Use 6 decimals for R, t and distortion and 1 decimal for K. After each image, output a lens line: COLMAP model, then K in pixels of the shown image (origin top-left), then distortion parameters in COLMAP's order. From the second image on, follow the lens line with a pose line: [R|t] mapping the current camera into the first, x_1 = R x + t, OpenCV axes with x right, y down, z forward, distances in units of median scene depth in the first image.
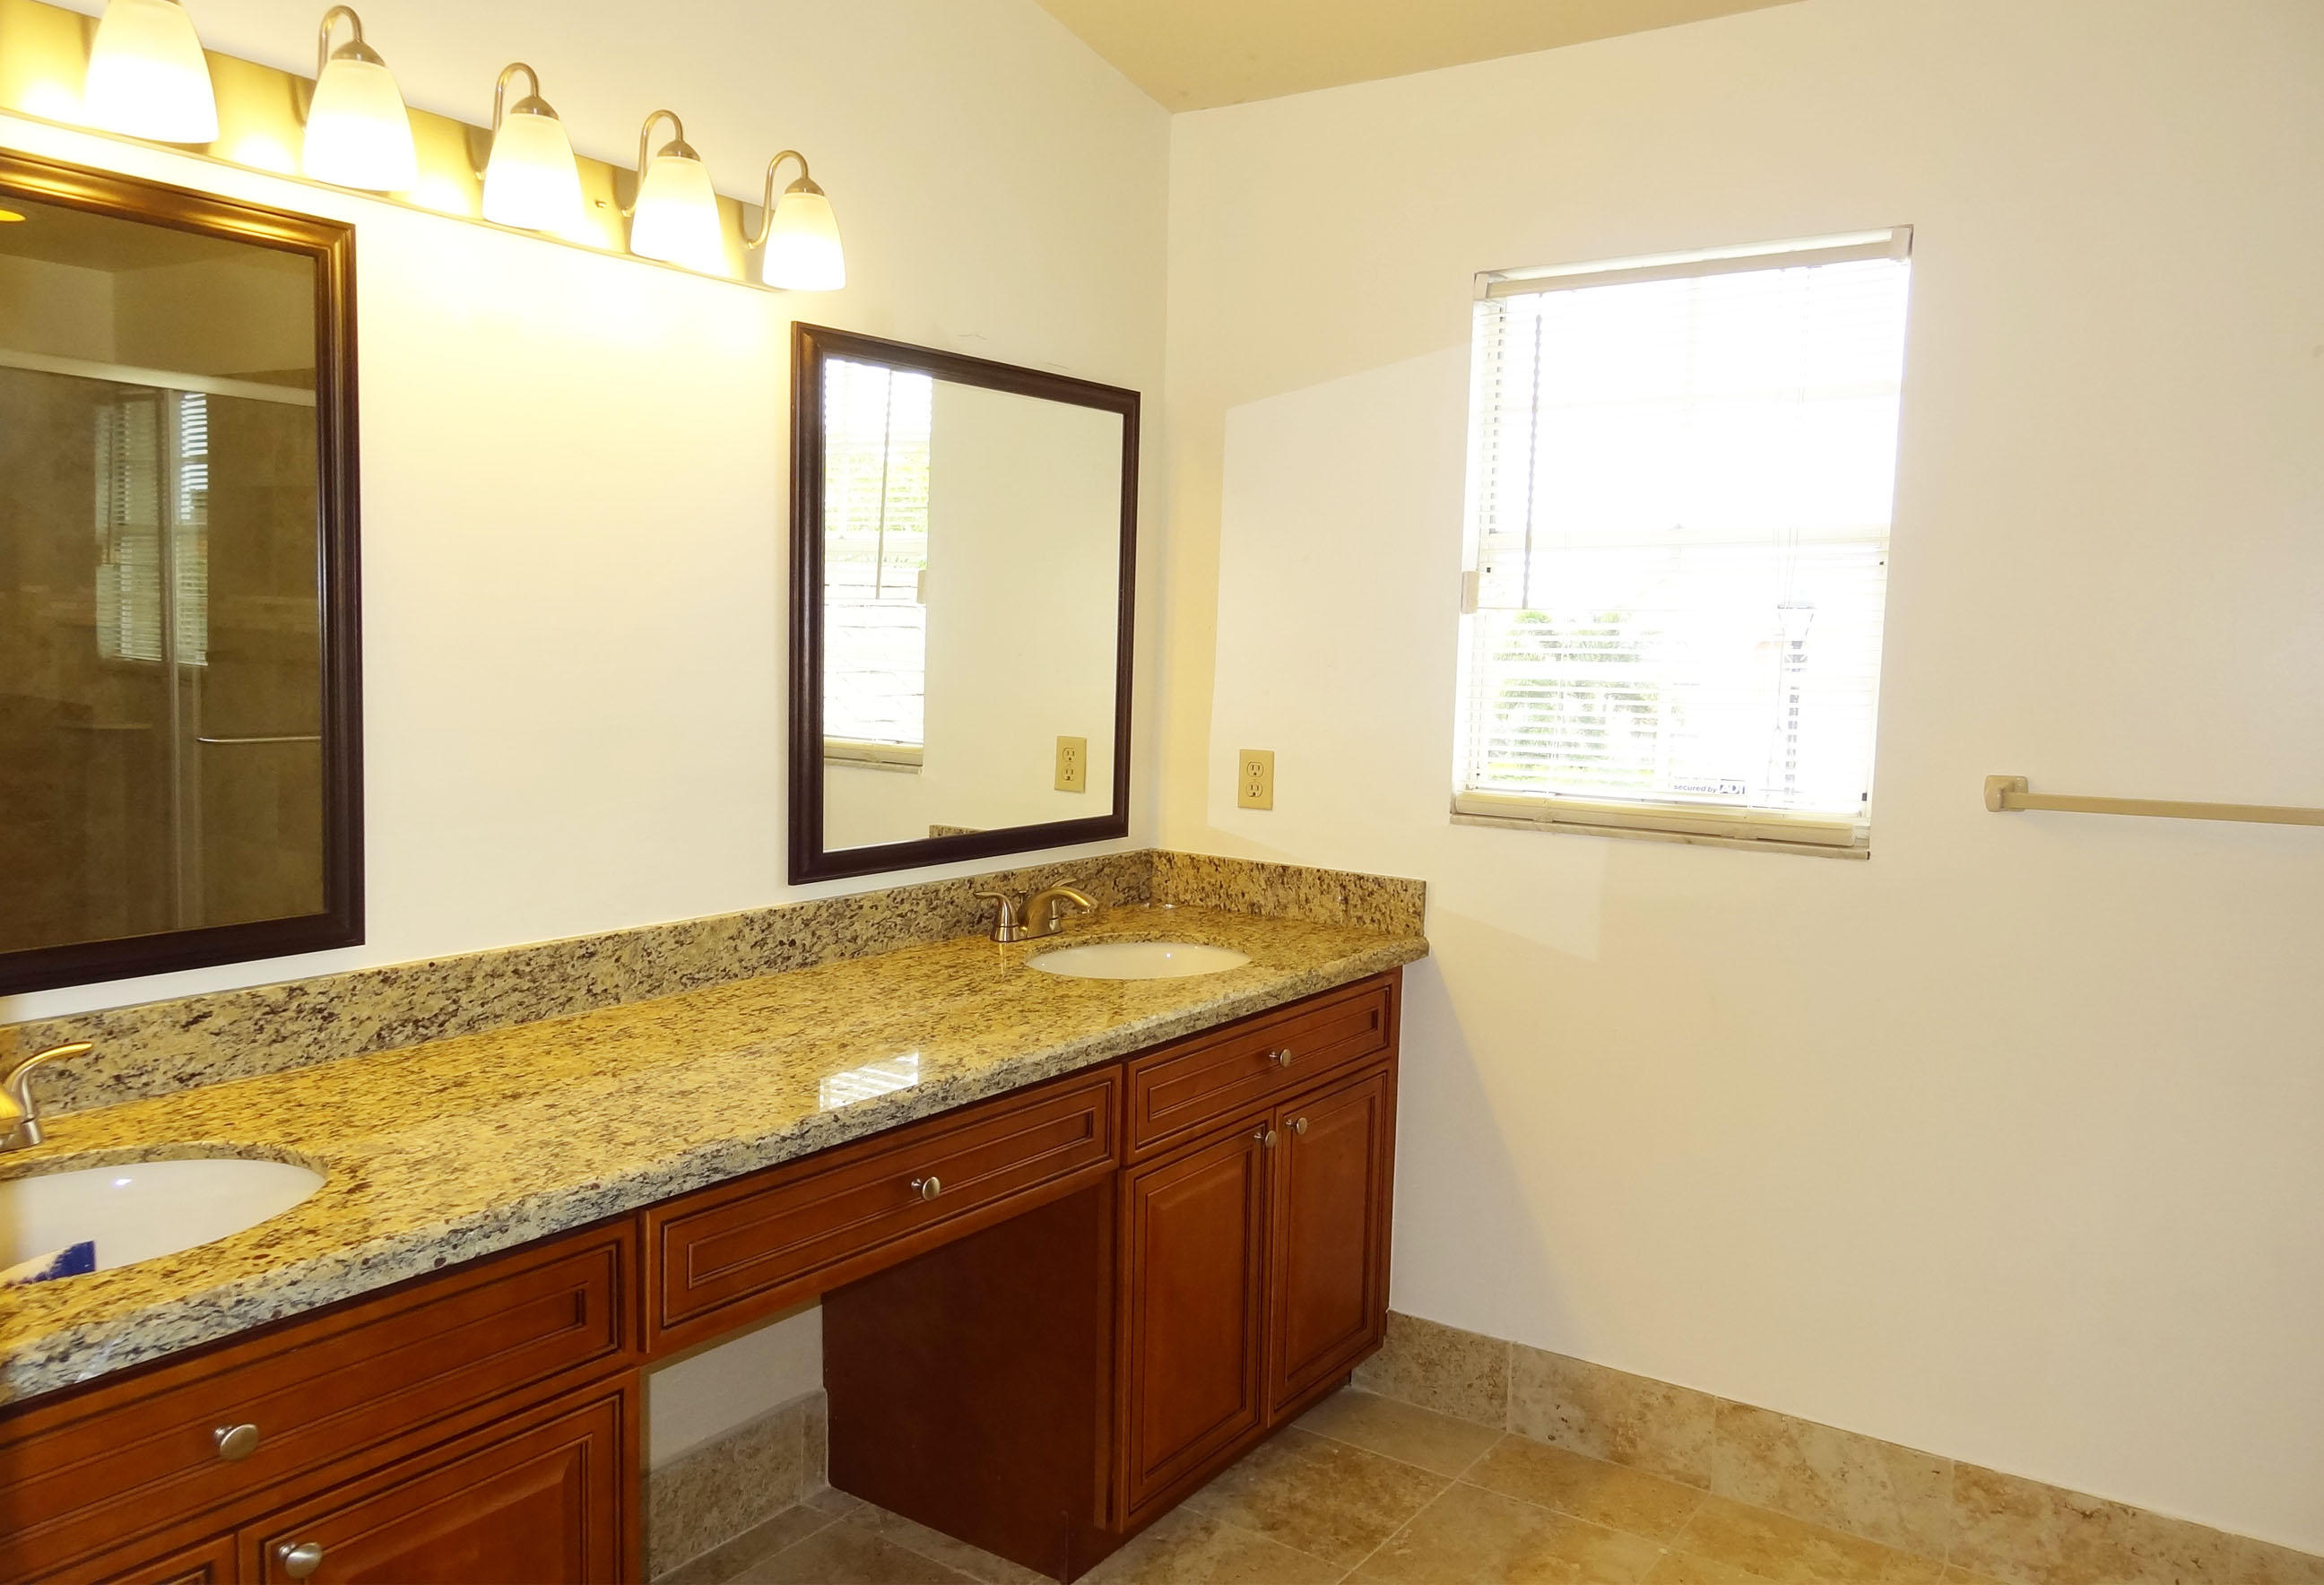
lens RADIAL K [[1764.9, 0, 1162.0], [0, 1764.9, 792.5], [0, 0, 1]] dist [0.000179, 0.012503]
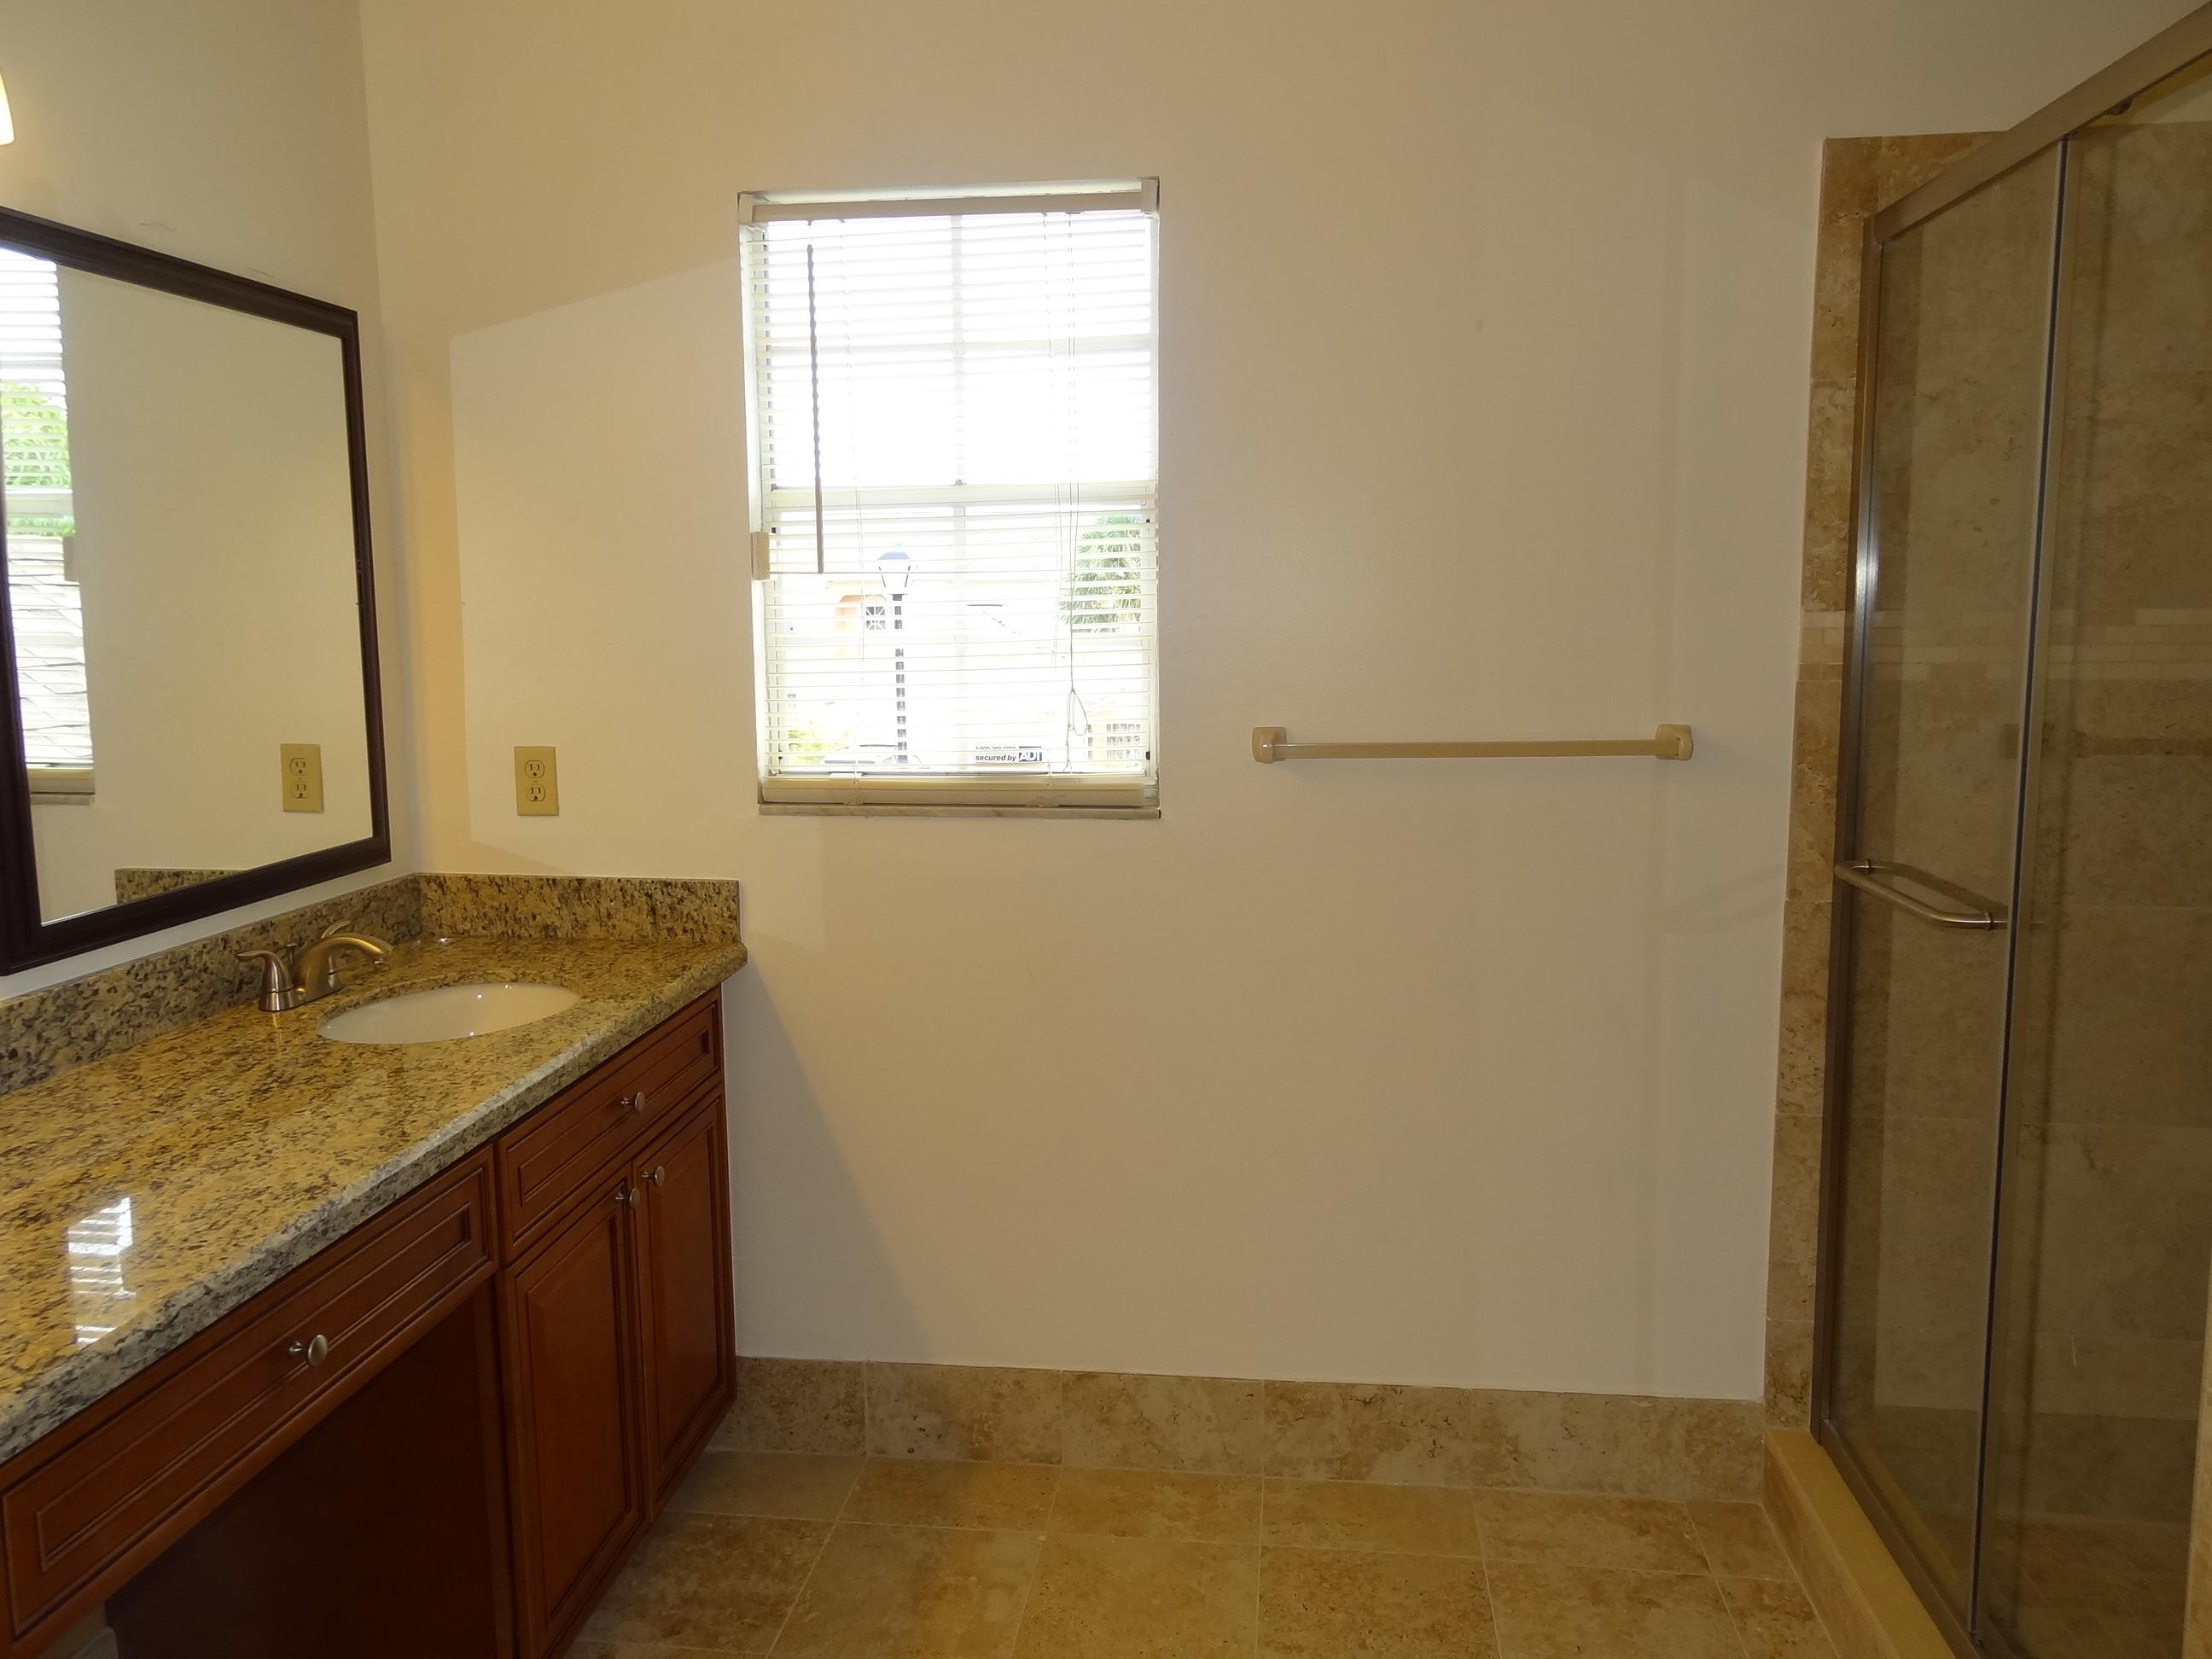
lens RADIAL K [[1830.5, 0, 1102.3], [0, 1830.5, 858.7], [0, 0, 1]] dist [-0.003364, 0.013538]
pose [[0.886744, -0.088496, 0.453710, -0.109543], [0.063148, 0.995493, 0.070752, -0.015291], [-0.457927, -0.034088, 0.888336, 0.091158]]
